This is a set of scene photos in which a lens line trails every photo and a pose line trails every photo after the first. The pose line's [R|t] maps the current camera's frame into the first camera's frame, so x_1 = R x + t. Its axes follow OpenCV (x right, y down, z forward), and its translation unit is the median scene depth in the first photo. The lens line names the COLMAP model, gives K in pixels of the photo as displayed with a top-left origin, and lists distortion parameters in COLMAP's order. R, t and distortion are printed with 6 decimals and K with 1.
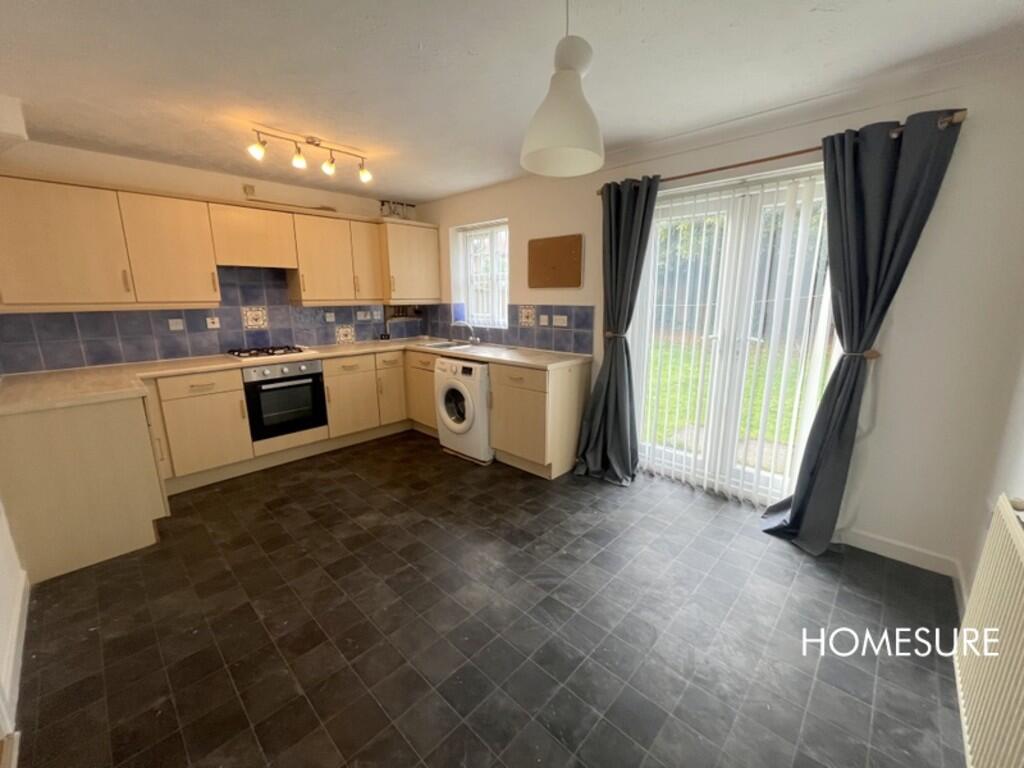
lens RADIAL K [[413.1, 0, 509.0], [0, 413.1, 385.1], [0, 0, 1]] dist [-0.004640, -0.000779]
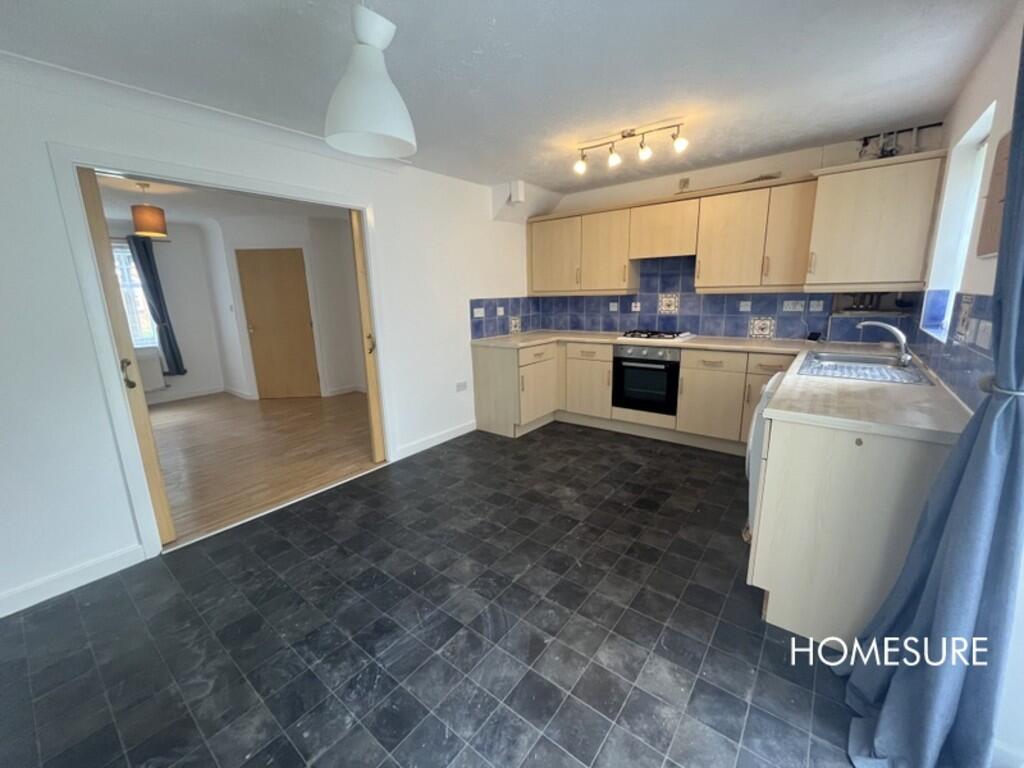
lens RADIAL K [[413.1, 0, 511.3], [0, 413.1, 383.5], [0, 0, 1]] dist [-0.004640, -0.000779]
pose [[0.095237, 0.216775, -0.971565, 0.501071], [-0.188799, 0.962220, 0.196183, -0.105357], [0.977387, 0.164746, 0.132566, 0.530365]]
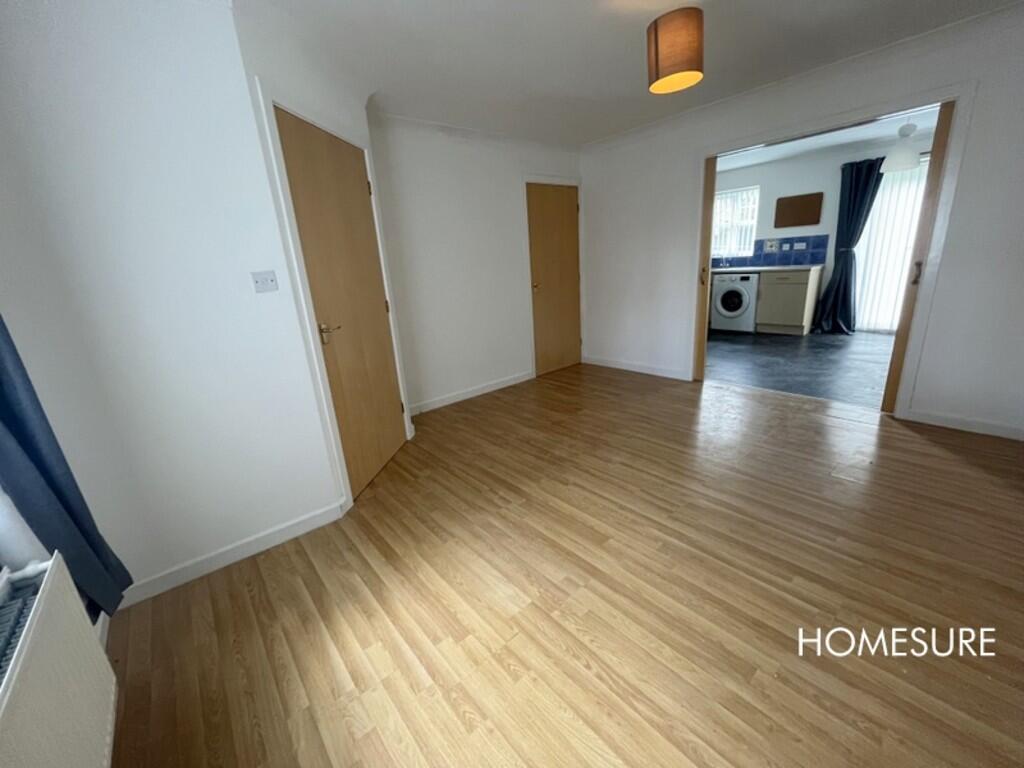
lens RADIAL K [[413.1, 0, 514.2], [0, 413.1, 384.3], [0, 0, 1]] dist [-0.004640, -0.000779]
pose [[0.992389, -0.027889, -0.119945, -0.898275], [0.037494, 0.996202, 0.078584, 0.243290], [0.117297, -0.082483, 0.989666, -0.894929]]
